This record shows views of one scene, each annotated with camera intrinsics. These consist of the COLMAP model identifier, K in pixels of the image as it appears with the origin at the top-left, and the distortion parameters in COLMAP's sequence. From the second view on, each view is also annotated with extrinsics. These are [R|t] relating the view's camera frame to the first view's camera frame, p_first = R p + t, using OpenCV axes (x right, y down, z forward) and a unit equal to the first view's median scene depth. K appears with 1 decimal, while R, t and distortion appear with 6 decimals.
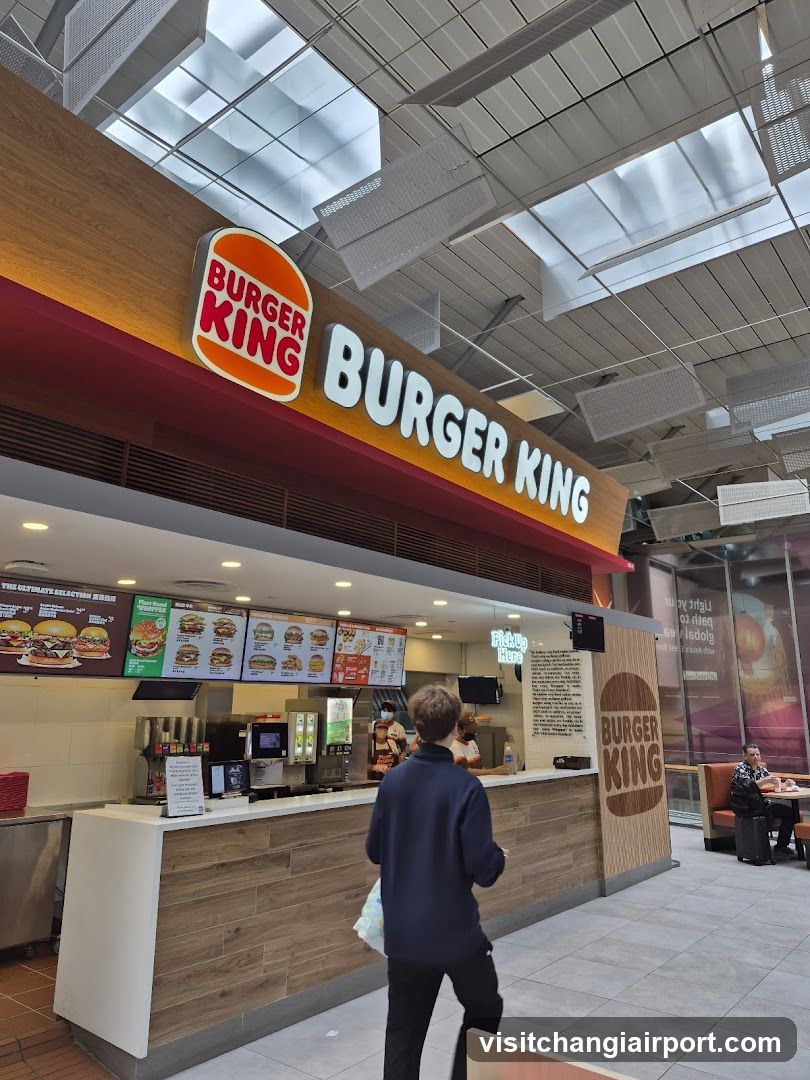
lens RADIAL K [[750.1, 0, 421.2], [0, 750.1, 542.5], [0, 0, 1]] dist [0.030229, -0.003592]
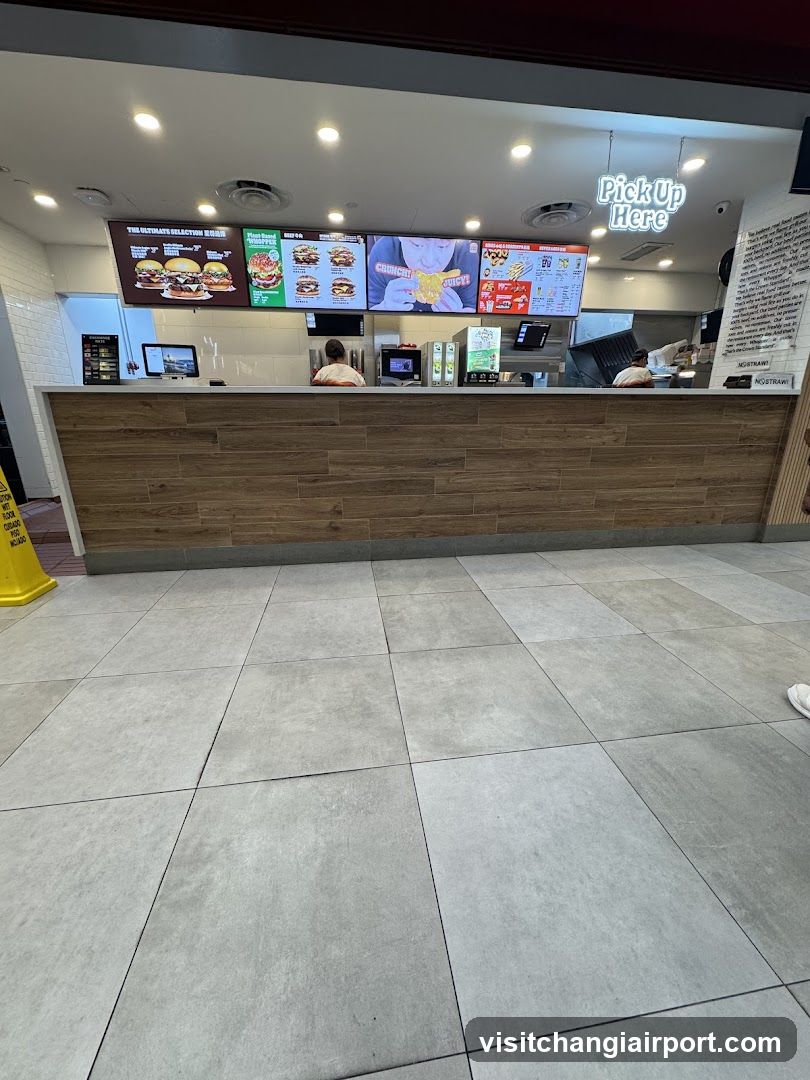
lens RADIAL K [[426.9, 0, 405.0], [0, 426.9, 540.0], [0, 0, 1]] dist [0.001744, 0.000091]
pose [[0.728834, 0.197964, -0.655447, 0.303053], [0.155860, 0.884189, 0.440361, 0.222737], [0.666715, -0.423108, 0.613572, 0.510992]]
